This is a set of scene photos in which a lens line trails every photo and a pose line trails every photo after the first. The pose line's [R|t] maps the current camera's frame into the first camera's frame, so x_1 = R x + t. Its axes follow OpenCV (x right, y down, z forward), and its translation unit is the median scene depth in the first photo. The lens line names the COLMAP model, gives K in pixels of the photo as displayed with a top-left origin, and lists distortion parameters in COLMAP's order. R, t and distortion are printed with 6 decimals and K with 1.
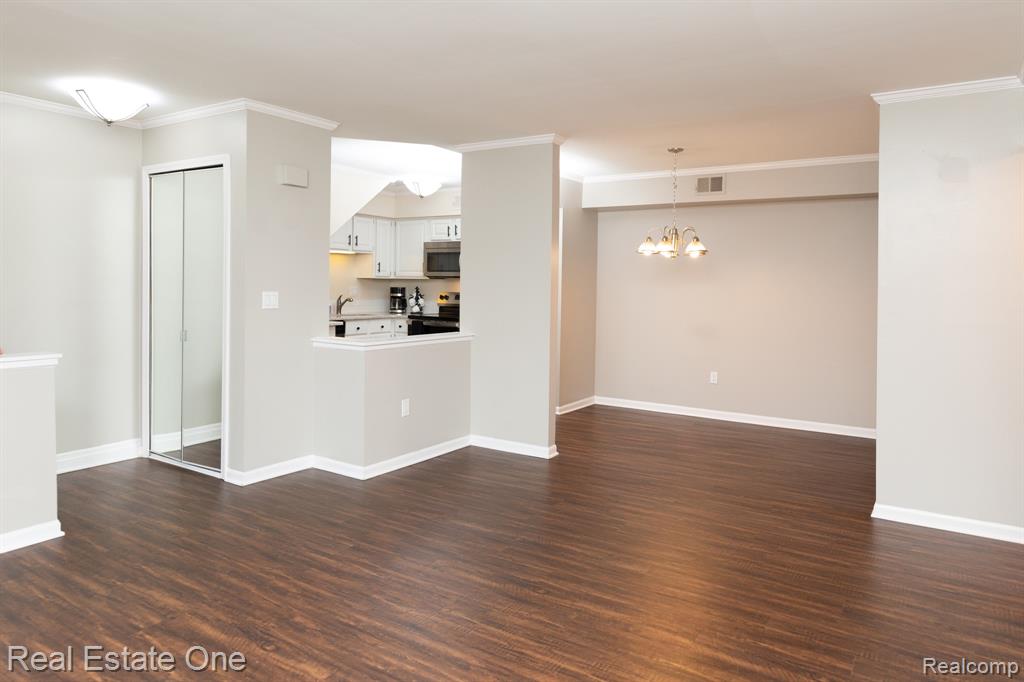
lens RADIAL K [[658.1, 0, 513.7], [0, 658.1, 299.6], [0, 0, 1]] dist [-0.000276, -0.001579]
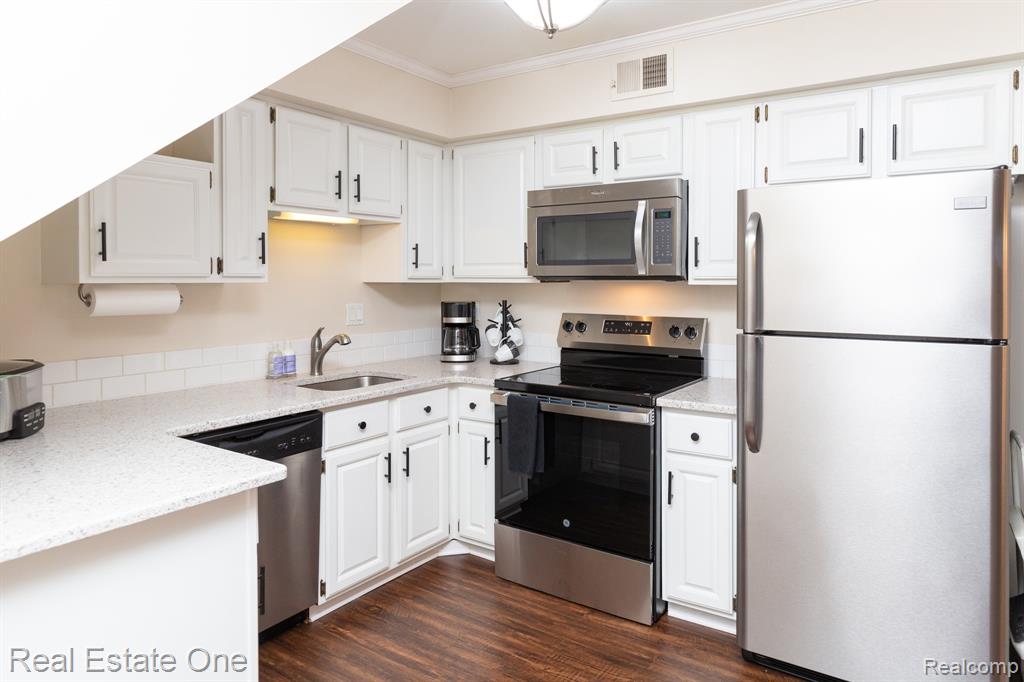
lens RADIAL K [[654.1, 0, 535.1], [0, 654.1, 280.6], [0, 0, 1]] dist [0.004828, -0.000178]
pose [[0.999869, -0.015991, -0.002666, -0.139493], [0.015924, 0.999602, -0.023305, -0.024869], [0.003038, 0.023260, 0.999725, 0.639319]]
